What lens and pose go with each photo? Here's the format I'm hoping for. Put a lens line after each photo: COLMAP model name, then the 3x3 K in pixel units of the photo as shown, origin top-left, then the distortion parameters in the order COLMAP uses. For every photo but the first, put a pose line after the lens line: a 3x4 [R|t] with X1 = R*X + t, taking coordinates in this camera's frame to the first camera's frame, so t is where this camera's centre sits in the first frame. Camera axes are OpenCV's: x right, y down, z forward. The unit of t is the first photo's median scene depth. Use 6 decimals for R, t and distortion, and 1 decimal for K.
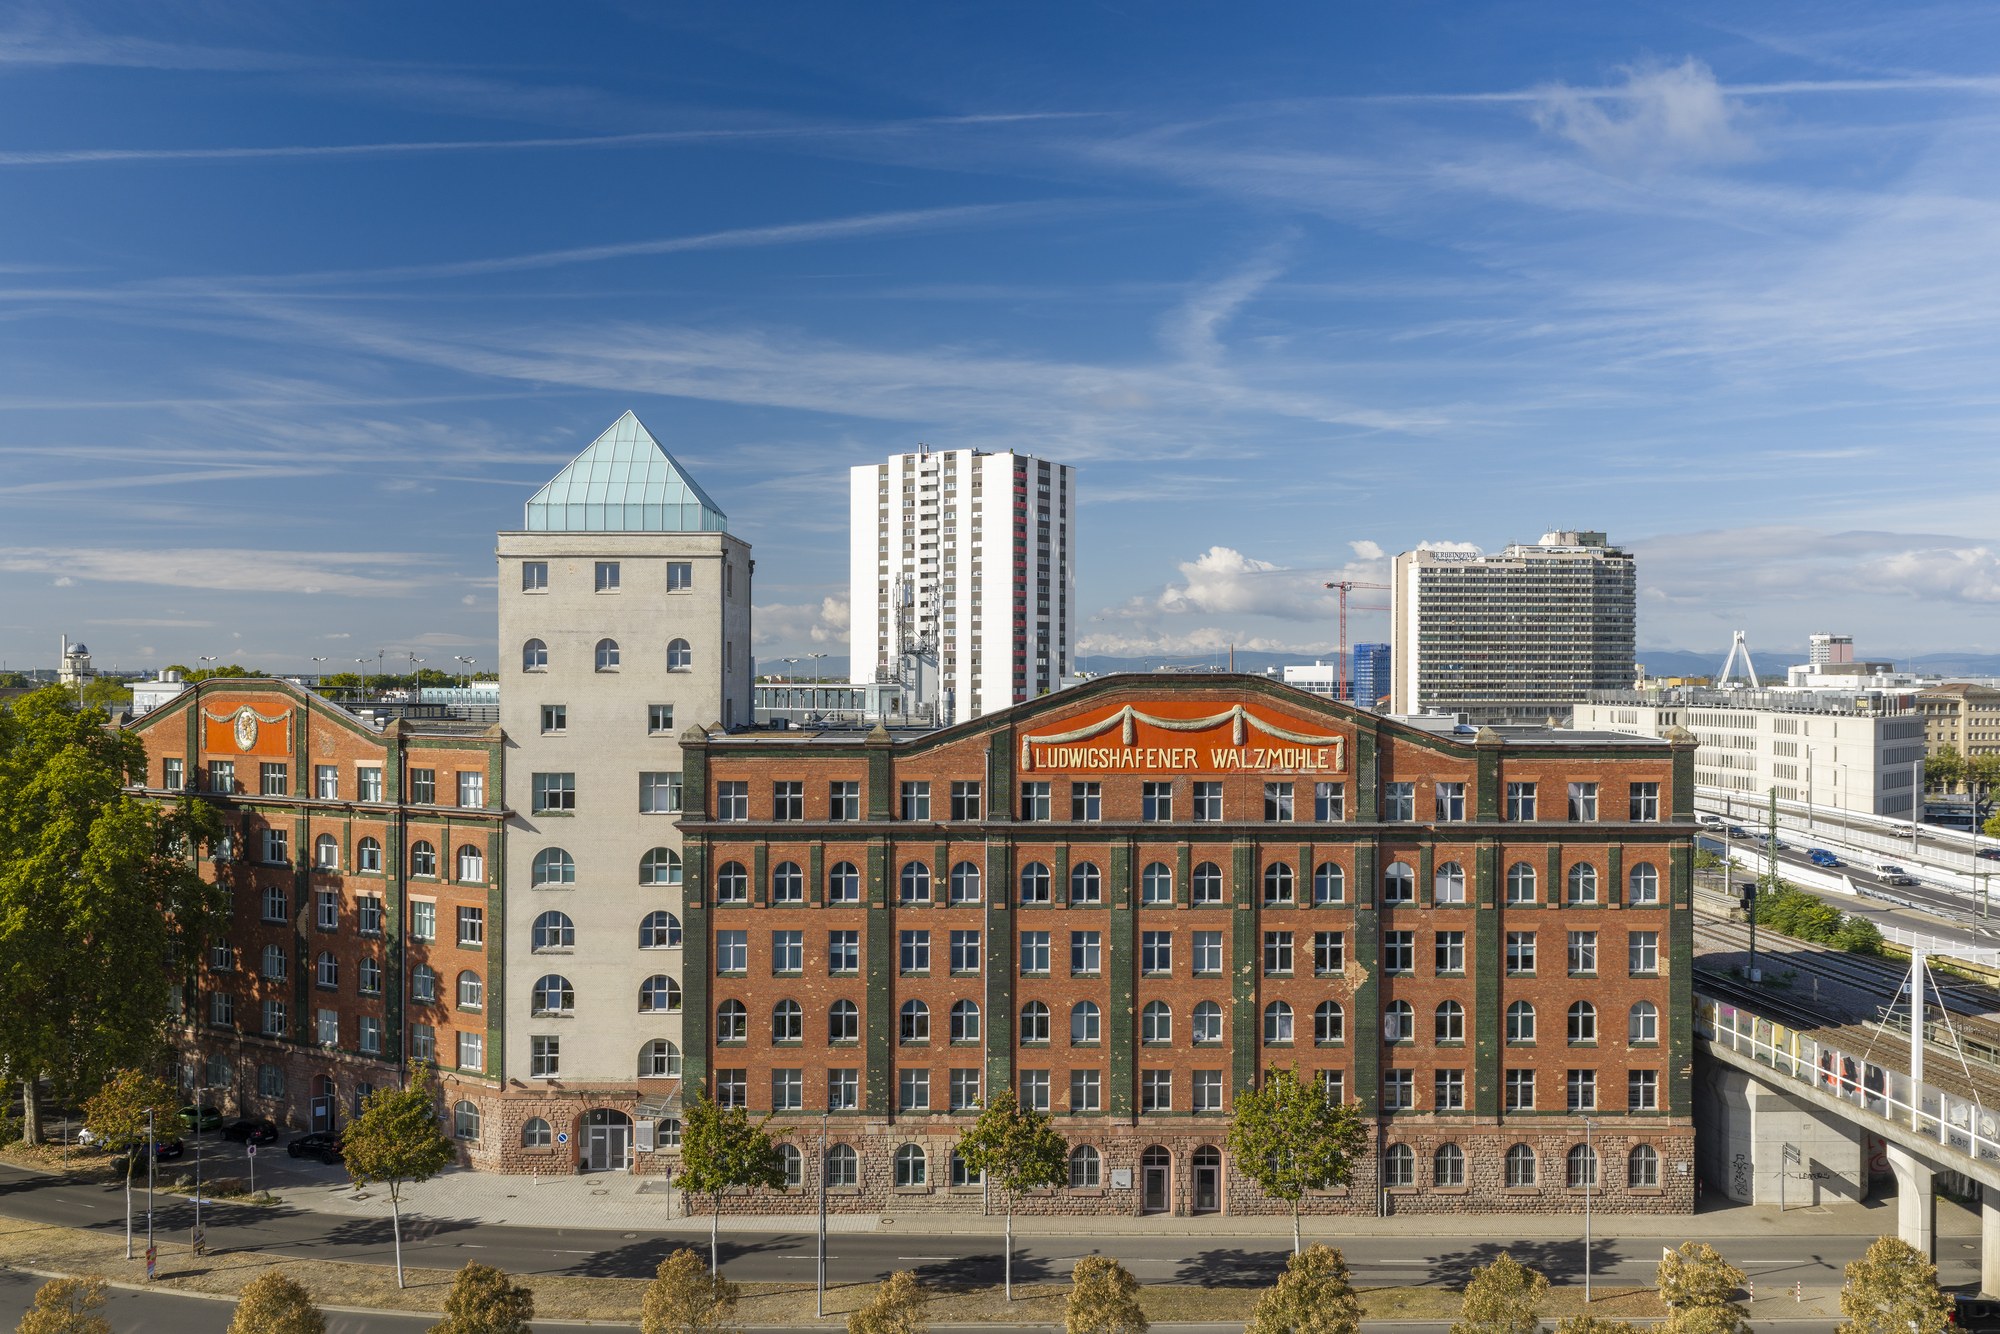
lens RADIAL K [[1651.9, 0, 1000.0], [0, 1651.9, 667.0], [0, 0, 1]] dist [0.029978, -0.064849]
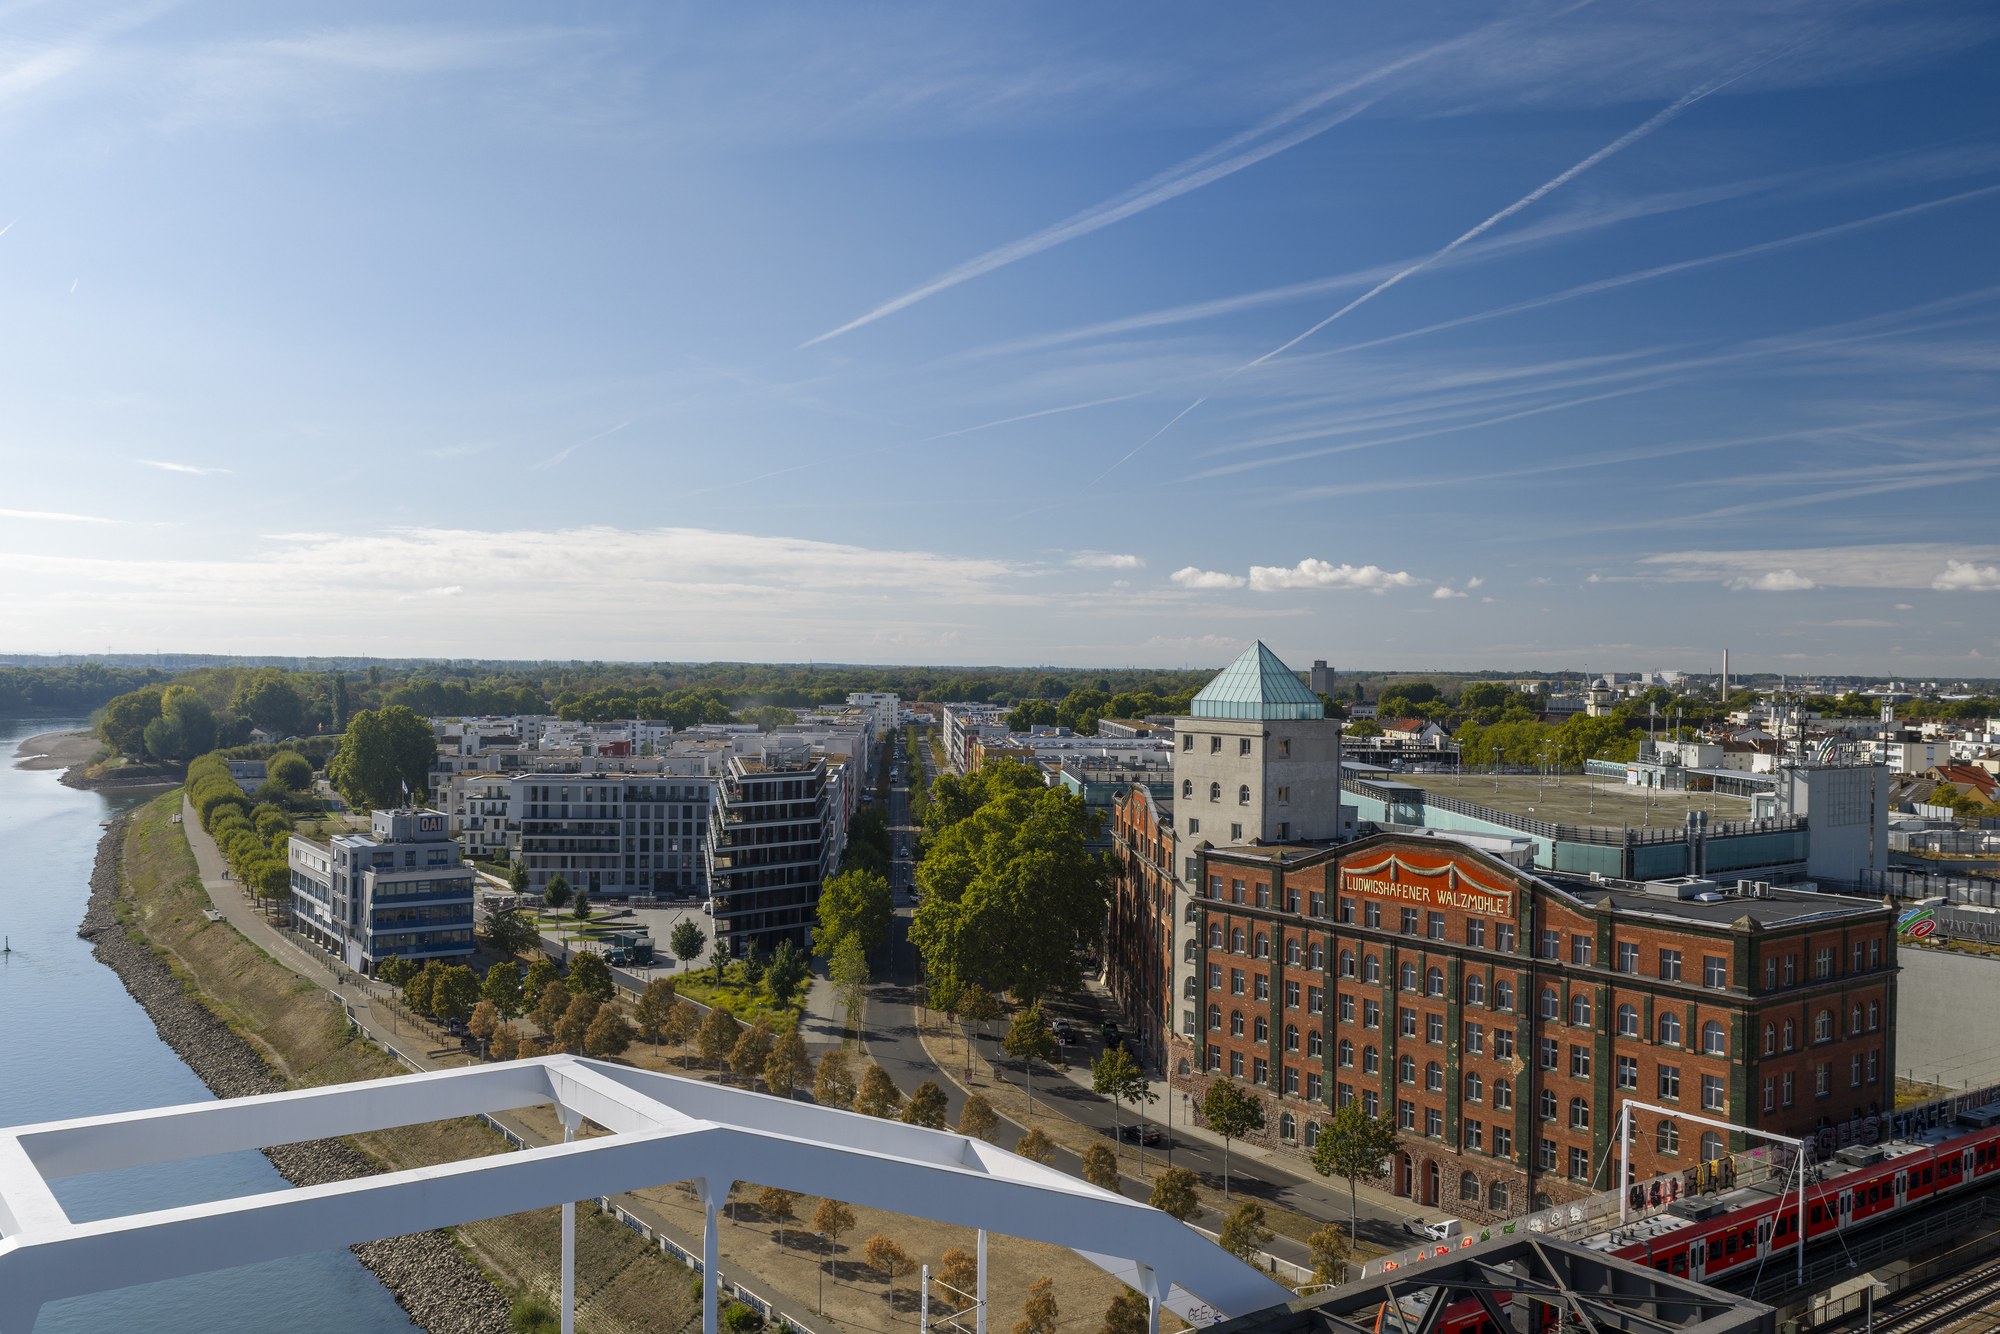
lens RADIAL K [[1651.9, 0, 1000.0], [0, 1651.9, 667.0], [0, 0, 1]] dist [0.029978, -0.064849]
pose [[0.577903, 0.005890, -0.816084, 1.097325], [-0.008139, 0.999966, 0.001454, -0.146727], [0.816065, 0.005802, 0.577932, -0.164218]]
